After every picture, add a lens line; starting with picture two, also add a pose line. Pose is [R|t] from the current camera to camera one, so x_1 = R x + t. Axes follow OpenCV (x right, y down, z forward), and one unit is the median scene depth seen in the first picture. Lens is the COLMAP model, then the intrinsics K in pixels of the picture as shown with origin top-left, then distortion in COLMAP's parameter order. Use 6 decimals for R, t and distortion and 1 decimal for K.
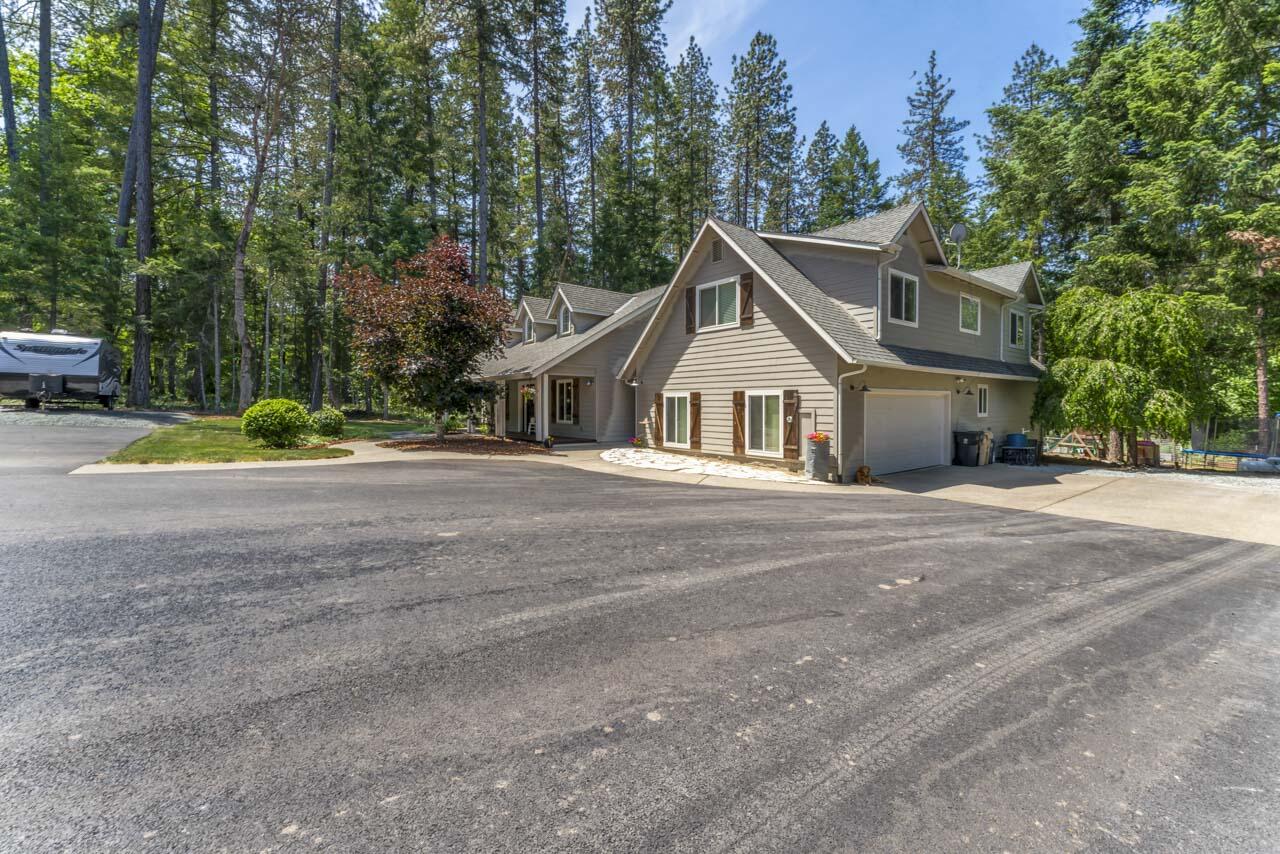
lens RADIAL K [[517.0, 0, 610.1], [0, 517.0, 406.7], [0, 0, 1]] dist [0.002484, 0.000384]
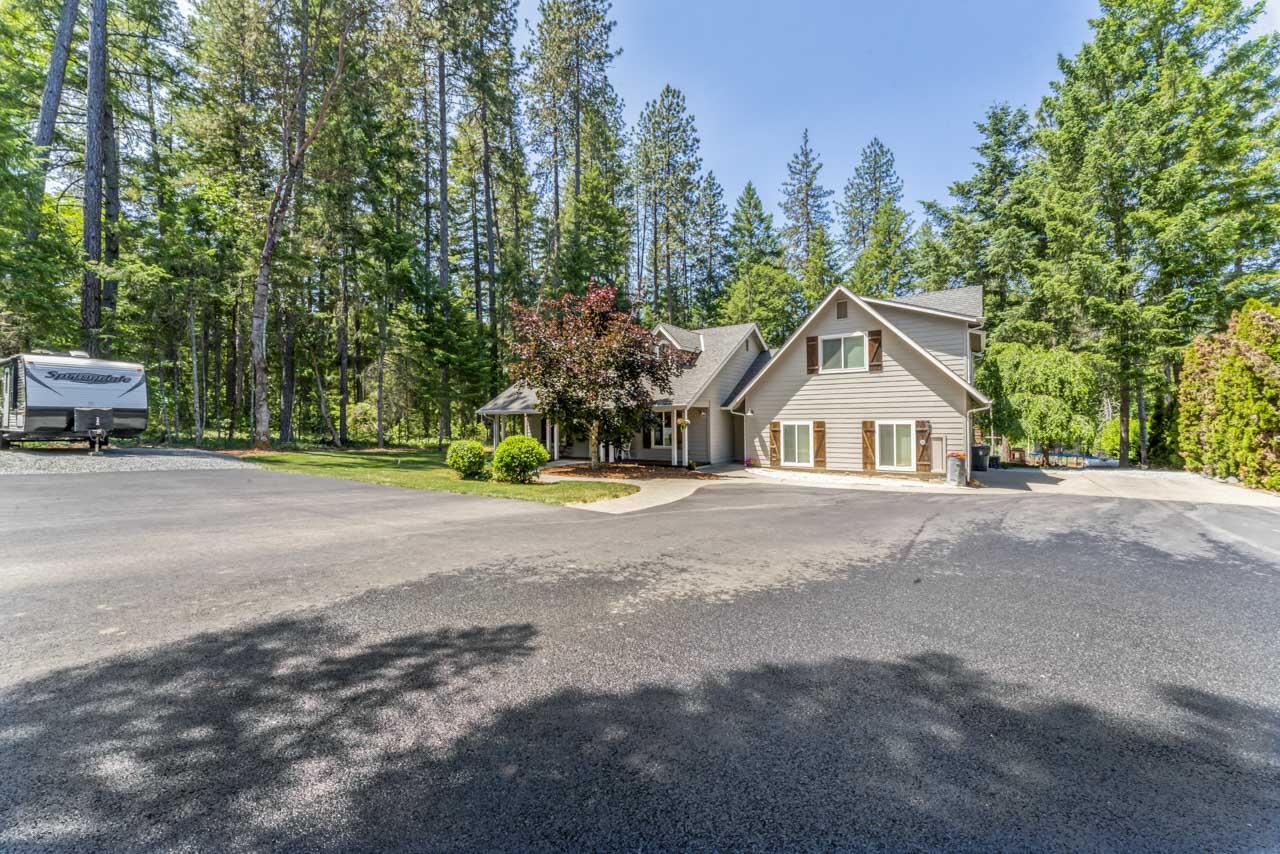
lens RADIAL K [[509.5, 0, 636.2], [0, 509.5, 422.3], [0, 0, 1]] dist [-0.000519, 0.000302]
pose [[0.951695, -0.014587, 0.306698, -0.621907], [0.015631, 0.999877, -0.000948, -0.030787], [-0.306647, 0.005696, 0.951806, -0.031775]]
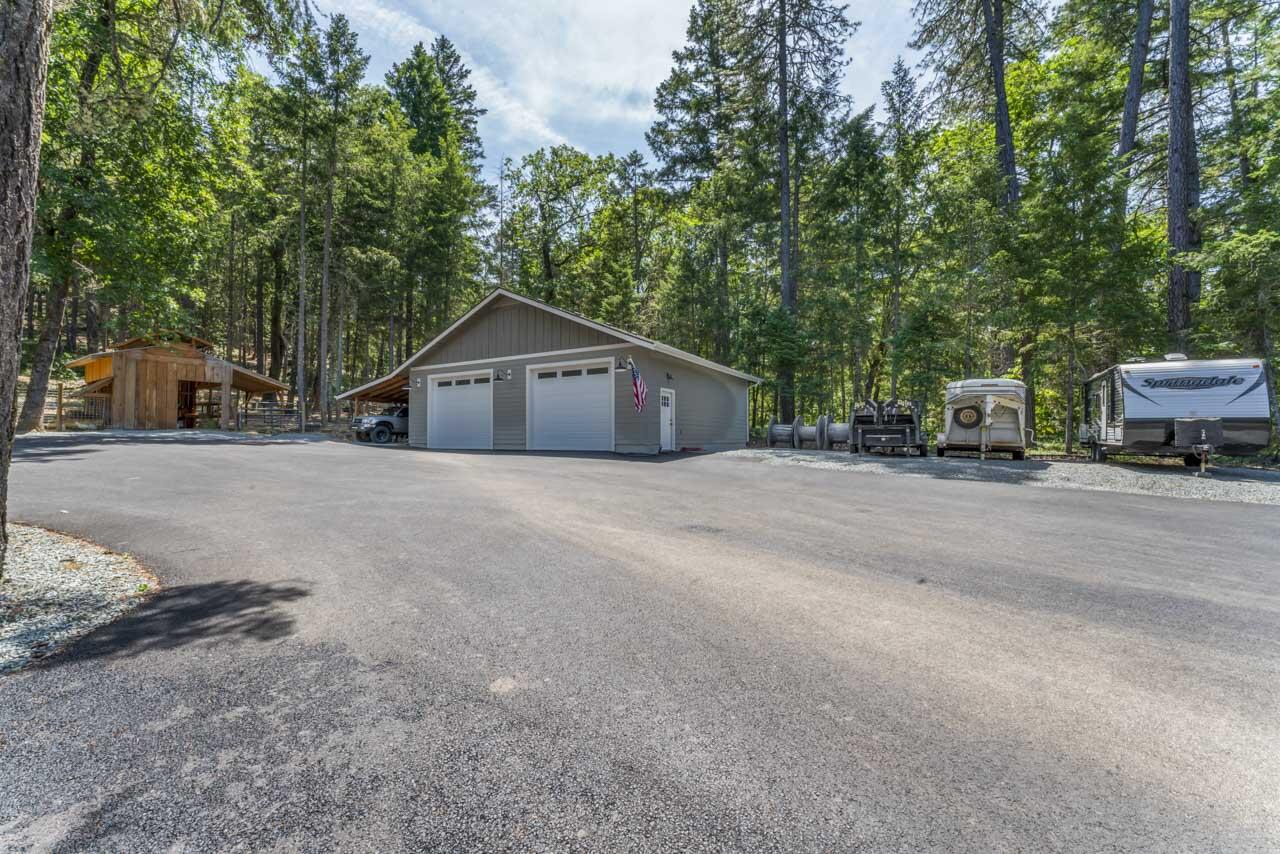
lens RADIAL K [[509.5, 0, 636.2], [0, 509.5, 422.3], [0, 0, 1]] dist [-0.000519, 0.000302]
pose [[0.263253, -0.035267, -0.964082, -0.768389], [-0.004821, 0.999271, -0.037871, -0.034480], [0.964715, 0.014617, 0.262891, 0.149646]]
